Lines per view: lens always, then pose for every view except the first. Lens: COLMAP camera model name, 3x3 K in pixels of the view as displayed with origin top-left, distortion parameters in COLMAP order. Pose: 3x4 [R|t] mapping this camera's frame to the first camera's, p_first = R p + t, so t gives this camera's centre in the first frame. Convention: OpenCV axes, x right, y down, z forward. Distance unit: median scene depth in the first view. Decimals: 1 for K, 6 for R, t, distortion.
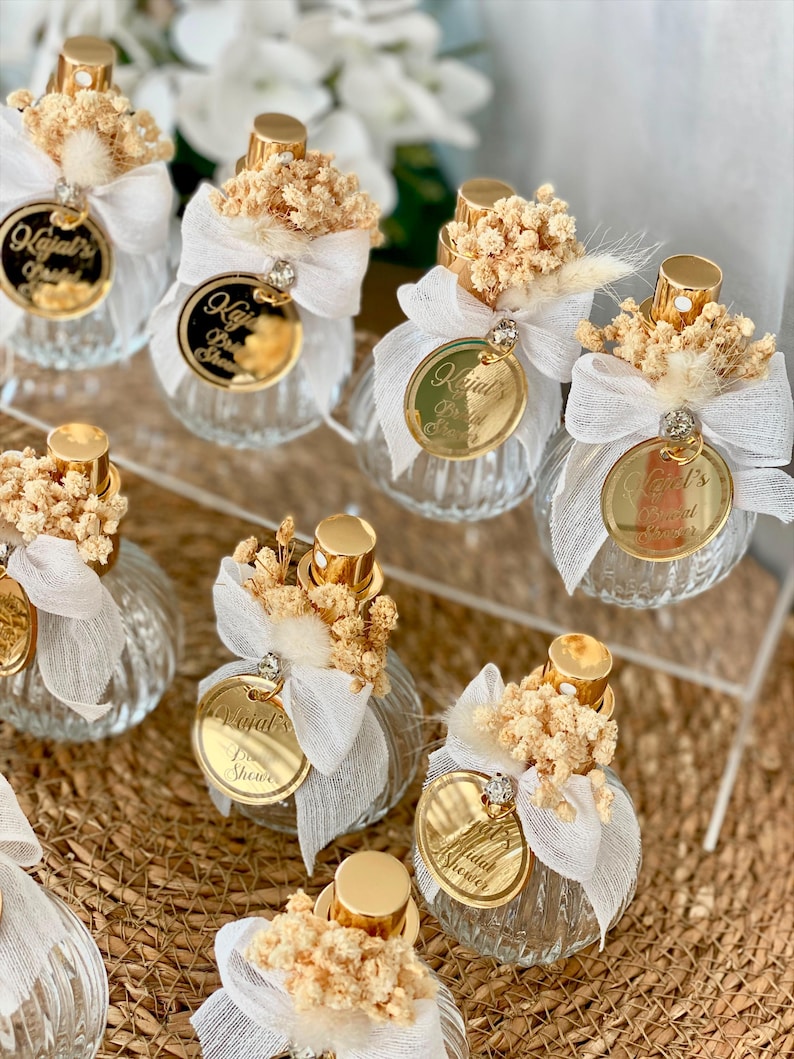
lens RADIAL K [[1566.8, 0, 397.0], [0, 1566.8, 529.5], [0, 0, 1]] dist [0.024684, -0.170310]
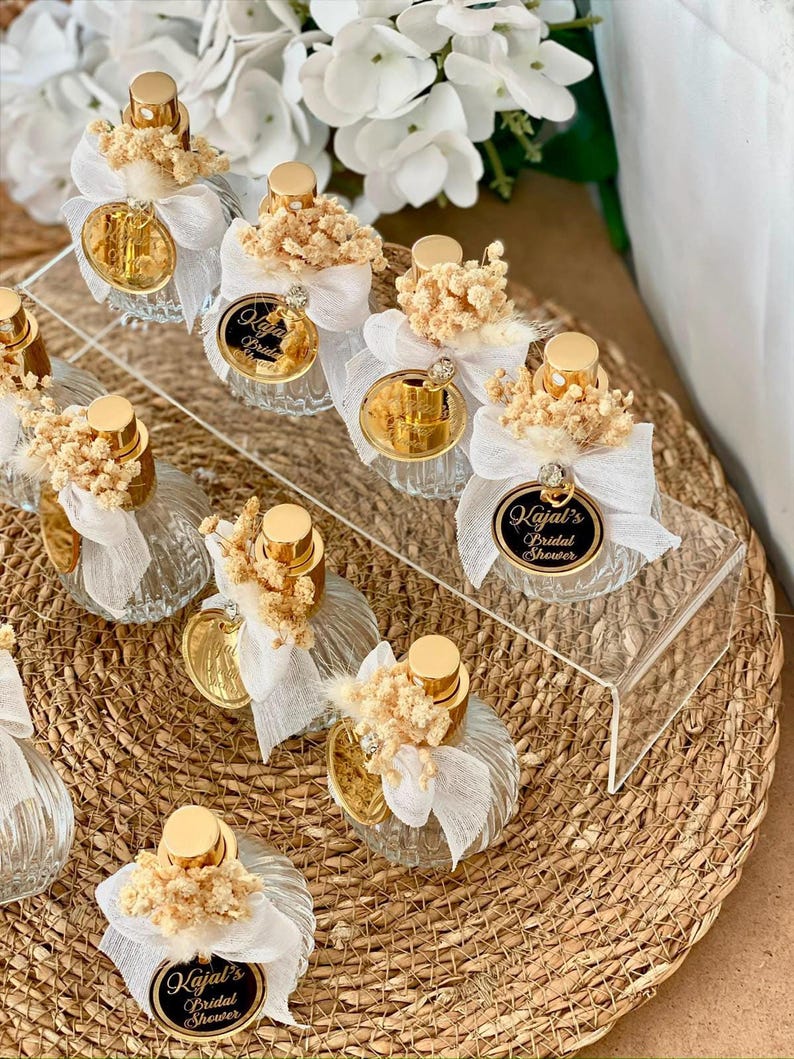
lens RADIAL K [[1518.3, 0, 394.2], [0, 1518.3, 511.0], [0, 0, 1]] dist [0.014712, -0.059658]
pose [[0.954876, 0.146207, -0.258524, 0.339125], [-0.098983, 0.977336, 0.187127, -0.226260], [0.280024, -0.153094, 0.947707, -0.121827]]
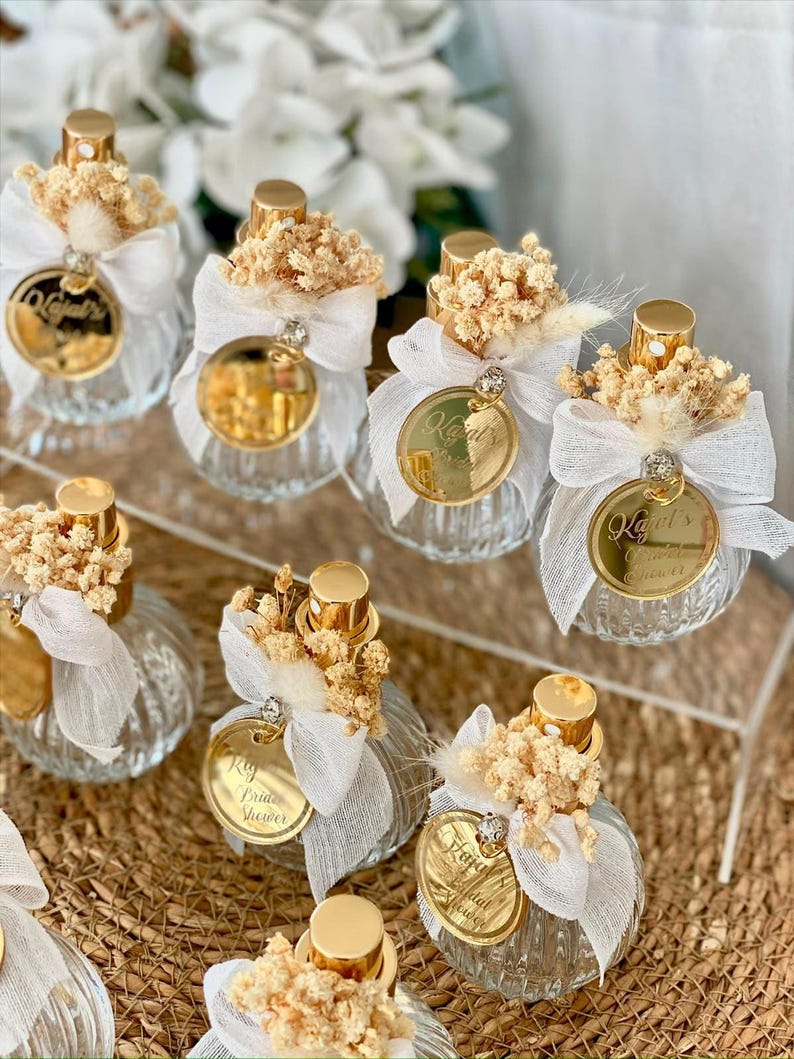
lens RADIAL K [[1562.2, 0, 390.4], [0, 1562.2, 514.3], [0, 0, 1]] dist [0.056898, -0.341892]
pose [[0.996760, -0.026990, -0.075772, 0.075222], [0.025564, 0.999478, -0.019733, -0.018673], [0.076265, 0.017732, 0.996930, -0.023256]]
